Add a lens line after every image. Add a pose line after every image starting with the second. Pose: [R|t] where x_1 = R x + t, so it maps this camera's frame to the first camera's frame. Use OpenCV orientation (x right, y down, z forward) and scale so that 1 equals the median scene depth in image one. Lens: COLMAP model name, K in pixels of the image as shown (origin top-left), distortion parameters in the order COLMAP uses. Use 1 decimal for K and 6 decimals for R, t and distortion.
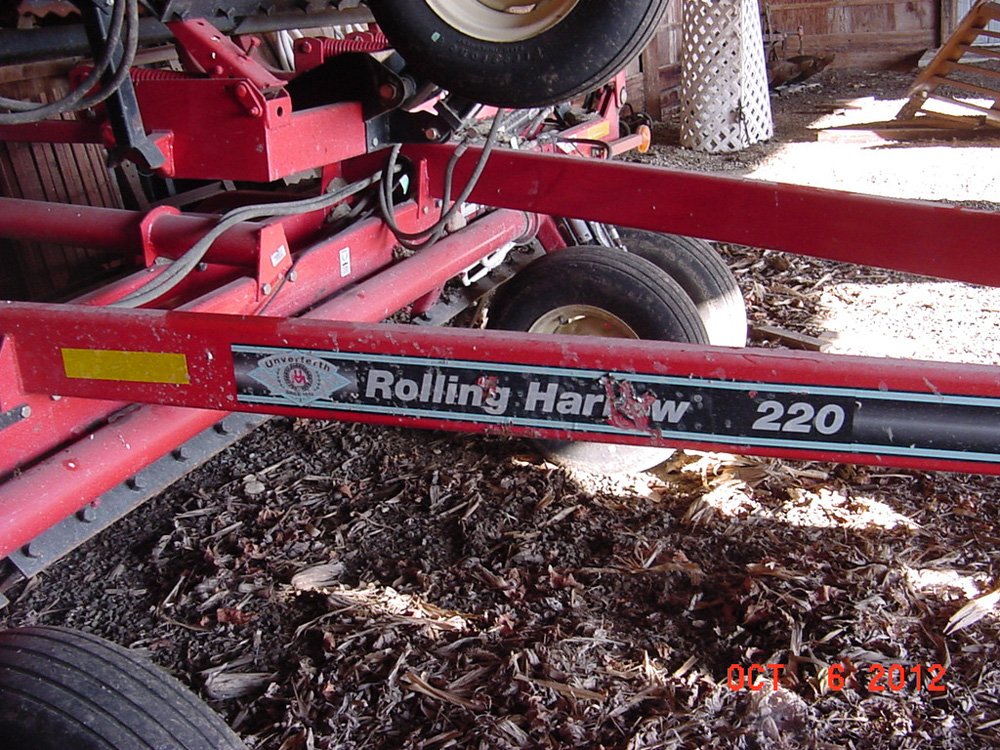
lens RADIAL K [[1173.6, 0, 500.0], [0, 1173.6, 375.0], [0, 0, 1]] dist [-0.212422, 0.234403]
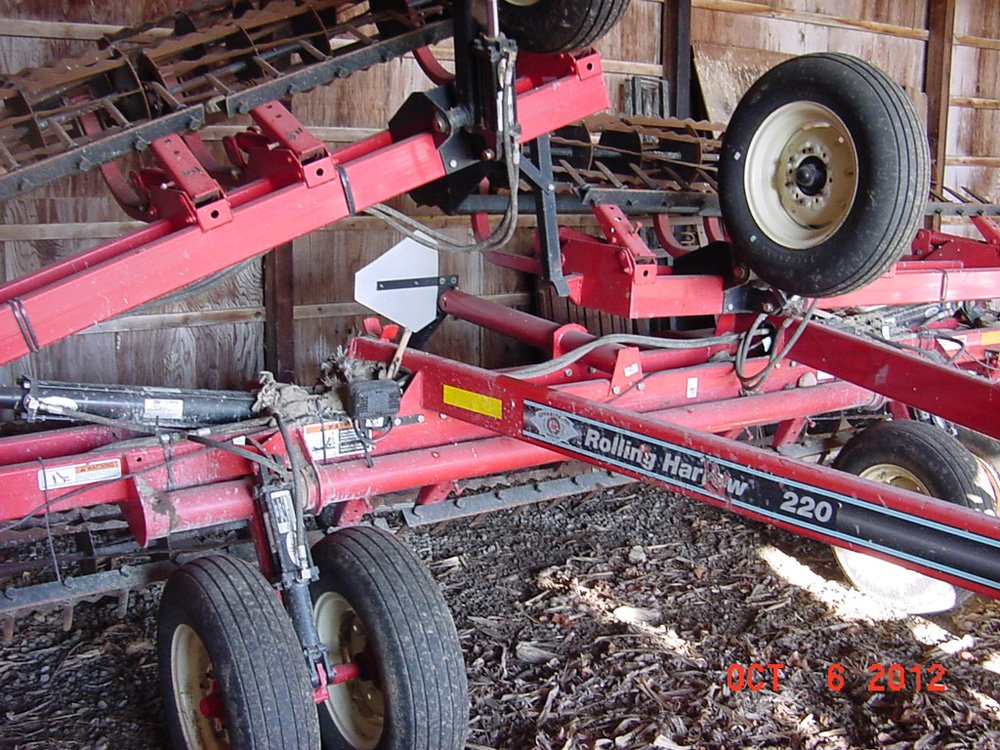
lens RADIAL K [[1173.6, 0, 500.0], [0, 1173.6, 375.0], [0, 0, 1]] dist [-0.212422, 0.234403]
pose [[0.843410, 0.177861, -0.506977, 0.598715], [-0.246766, 0.966436, -0.071471, 0.070324], [0.477249, 0.185384, 0.858992, -0.485653]]
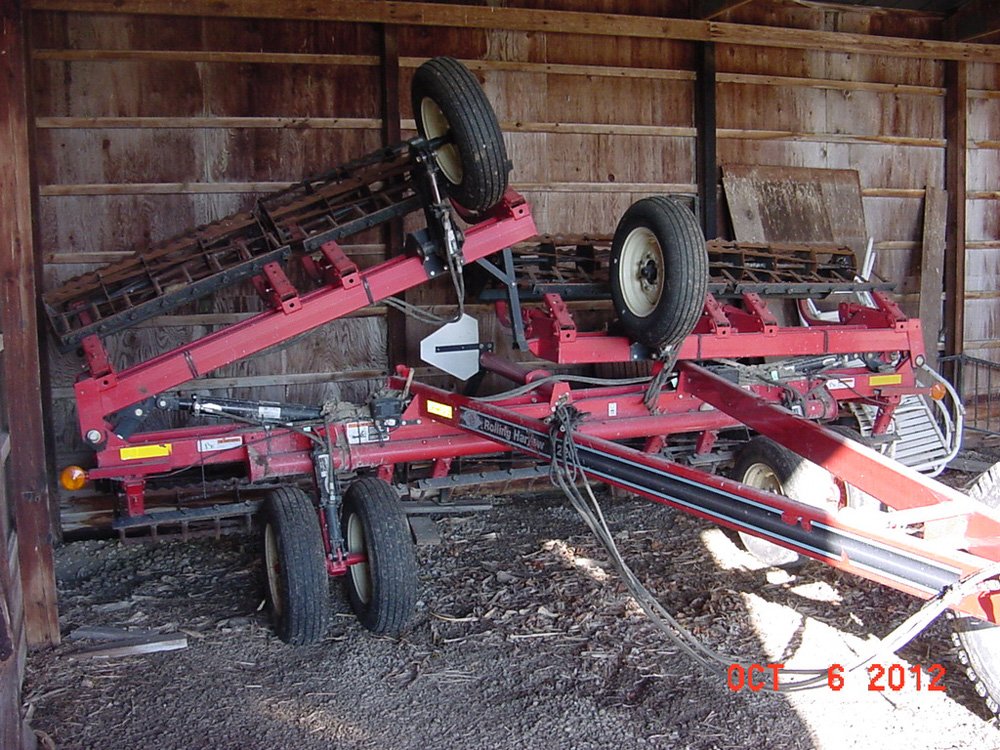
lens RADIAL K [[1173.6, 0, 500.0], [0, 1173.6, 375.0], [0, 0, 1]] dist [-0.212422, 0.234403]
pose [[0.707299, 0.129739, -0.694907, 1.928751], [-0.261568, 0.961278, -0.086761, 0.132597], [0.656742, 0.243131, 0.713847, -1.099046]]
